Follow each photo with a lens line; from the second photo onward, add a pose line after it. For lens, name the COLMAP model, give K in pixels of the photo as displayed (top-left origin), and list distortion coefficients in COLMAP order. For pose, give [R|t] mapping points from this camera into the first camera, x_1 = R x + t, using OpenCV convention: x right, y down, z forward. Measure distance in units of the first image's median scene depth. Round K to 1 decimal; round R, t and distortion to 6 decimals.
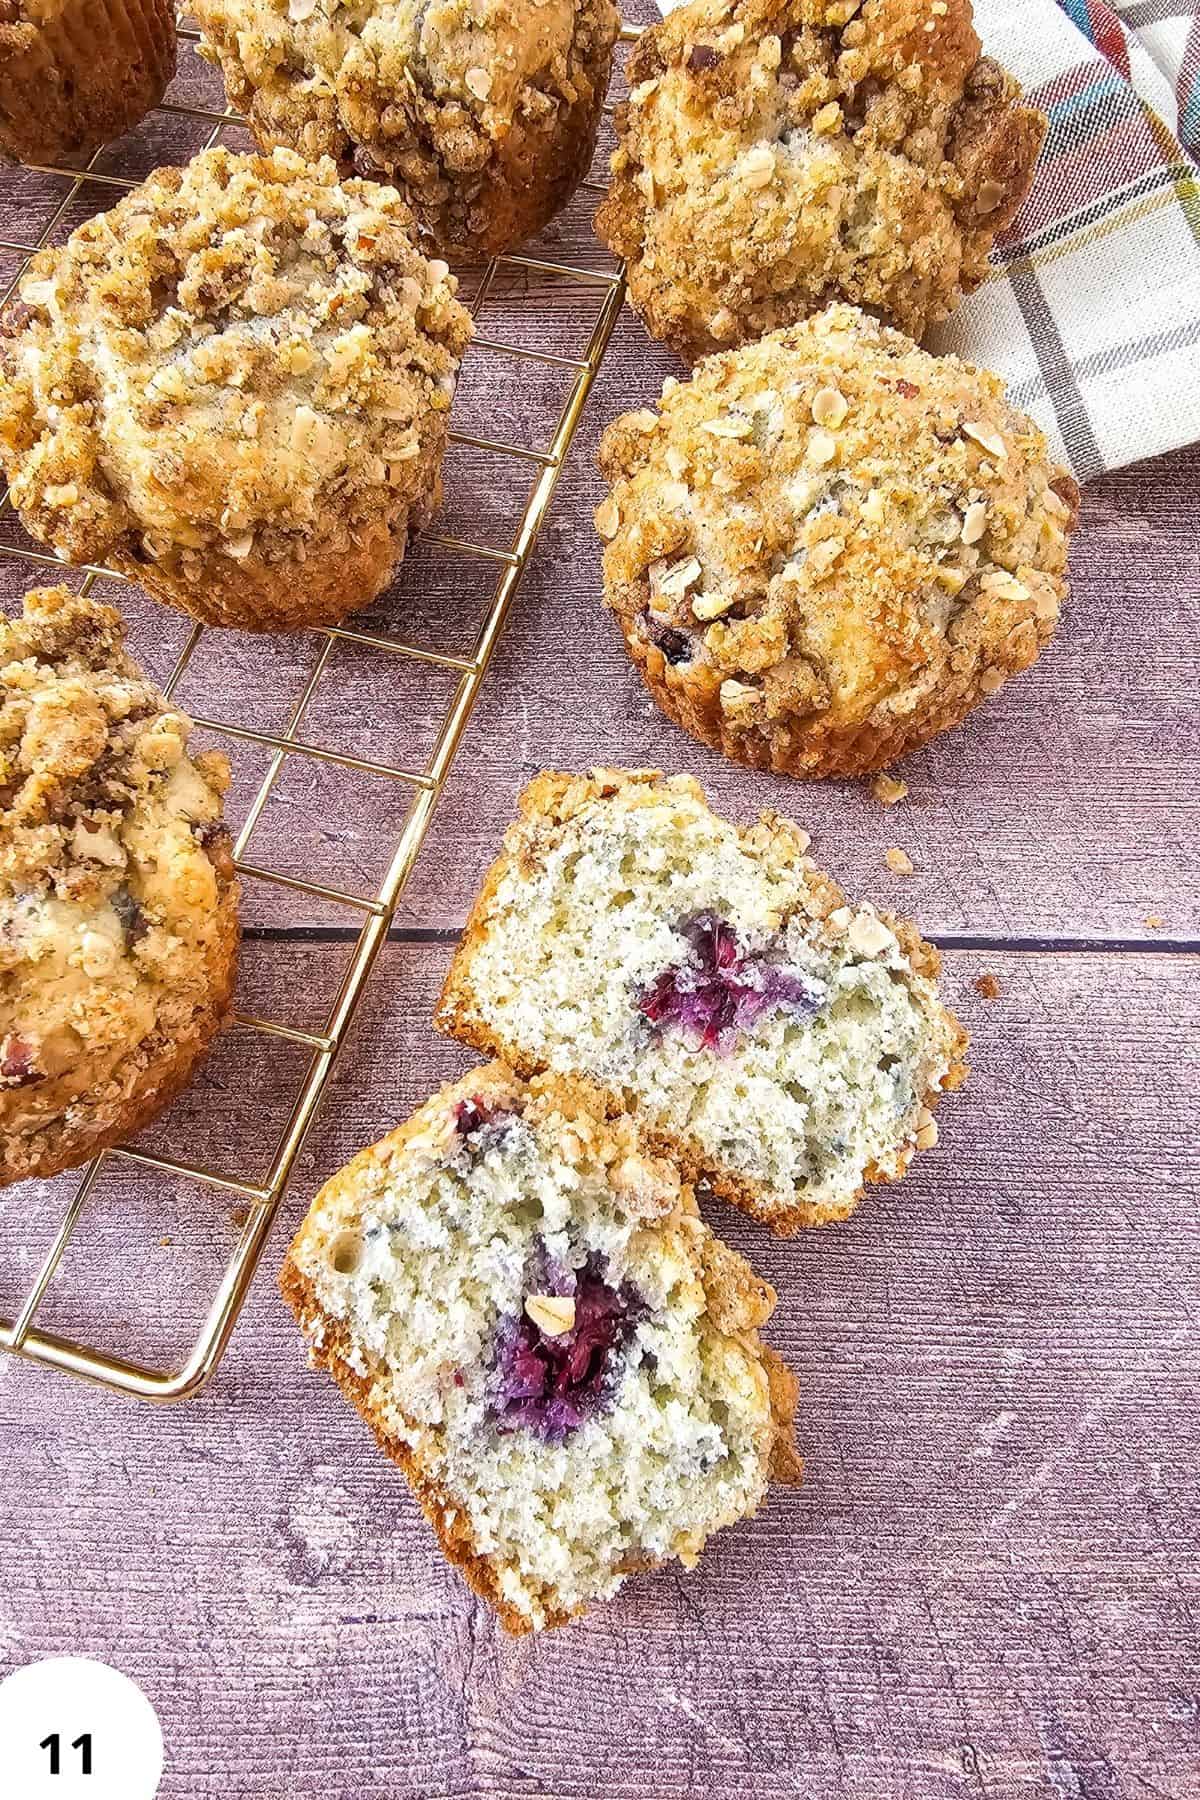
lens RADIAL K [[1215.9, 0, 600.0], [0, 1215.9, 900.0], [0, 0, 1]] dist [0.008472, 0.000380]
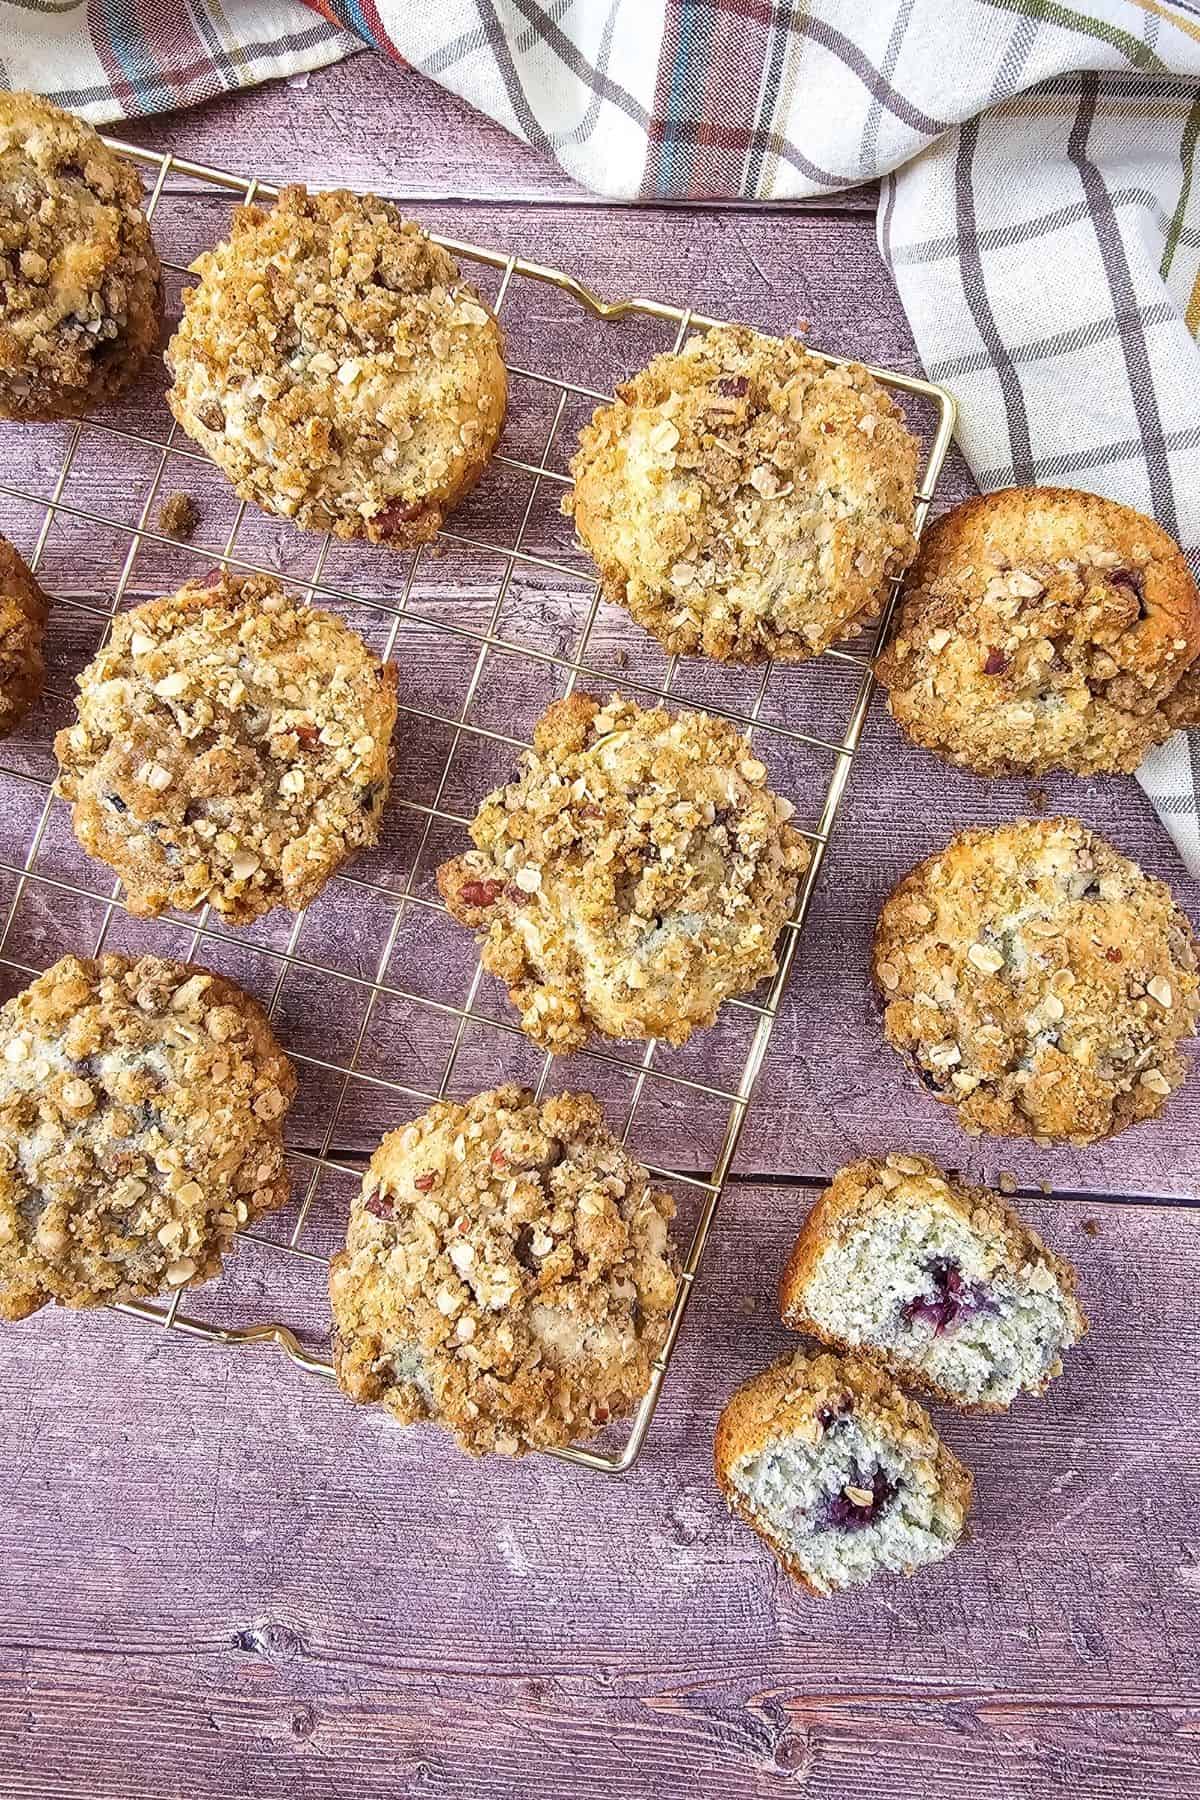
lens RADIAL K [[1172.8, 0, 600.0], [0, 1172.8, 900.0], [0, 0, 1]] dist [0.017899, -0.000354]
pose [[0.999756, 0.007177, 0.020913, -0.431798], [-0.014307, 0.931147, 0.364364, -1.052546], [-0.016858, -0.364574, 0.931022, -0.330276]]
